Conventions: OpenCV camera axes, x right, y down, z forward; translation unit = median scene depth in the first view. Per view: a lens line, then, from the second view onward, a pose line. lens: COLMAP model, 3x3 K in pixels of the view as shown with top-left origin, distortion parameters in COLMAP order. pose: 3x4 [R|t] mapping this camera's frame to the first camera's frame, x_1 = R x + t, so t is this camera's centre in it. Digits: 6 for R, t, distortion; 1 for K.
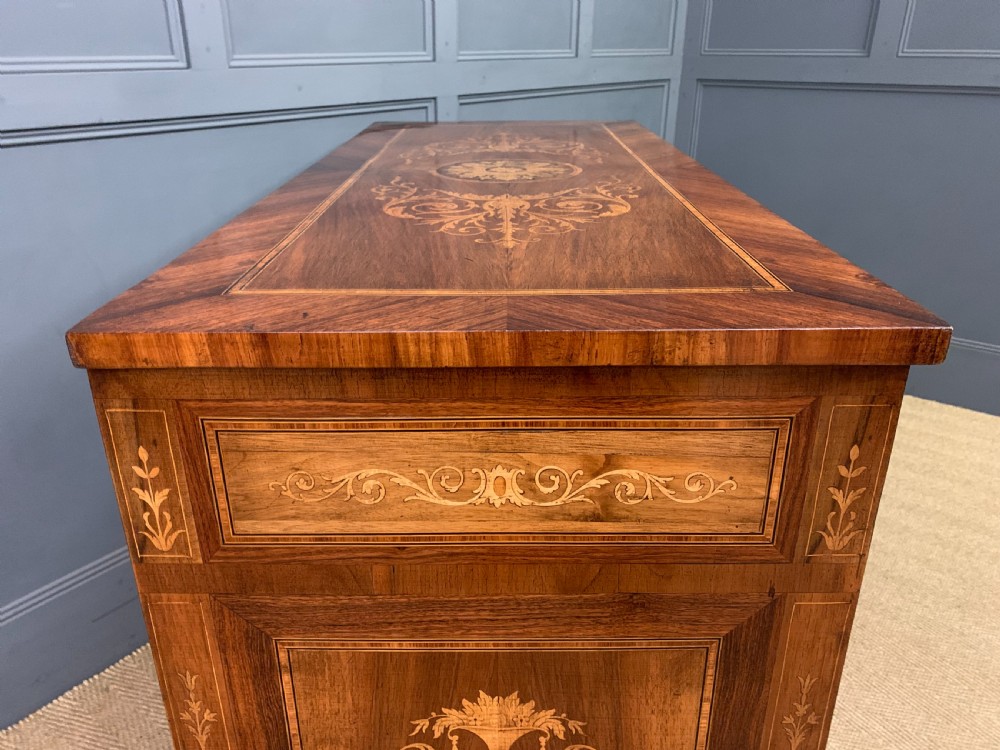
lens RADIAL K [[764.8, 0, 514.3], [0, 764.8, 395.6], [0, 0, 1]] dist [0.071932, -0.060288]
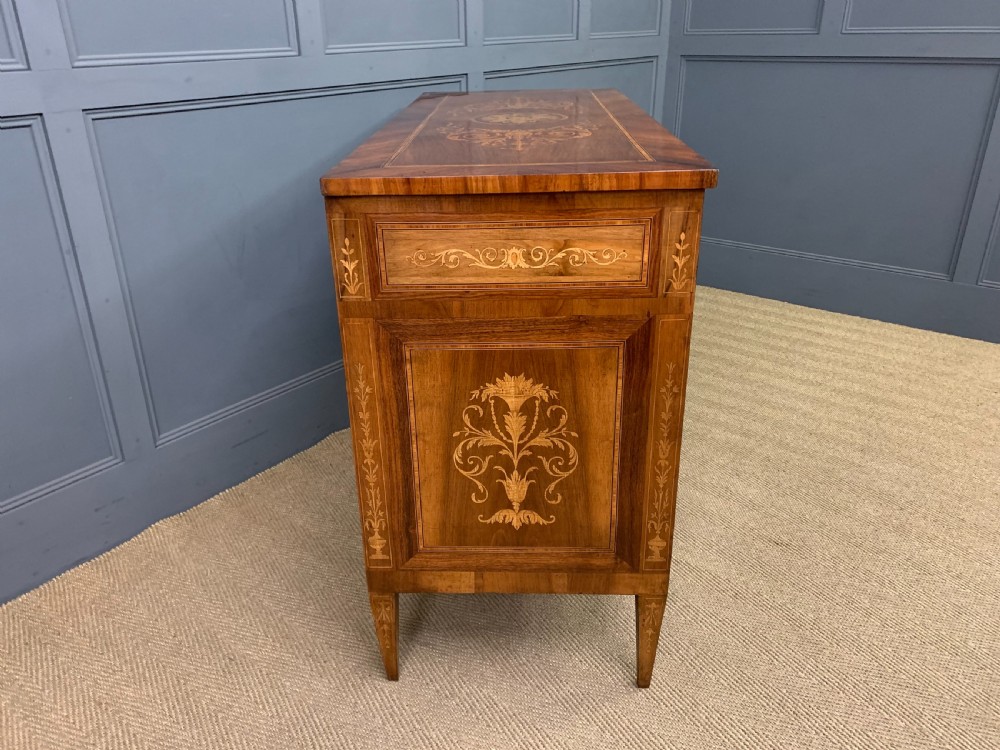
lens RADIAL K [[764.8, 0, 505.8], [0, 764.8, 384.6], [0, 0, 1]] dist [0.071932, -0.060288]
pose [[0.999342, -0.003900, -0.036055, 0.028723], [0.004326, 0.999922, 0.011756, 0.395712], [0.036006, -0.011904, 0.999281, -0.982295]]
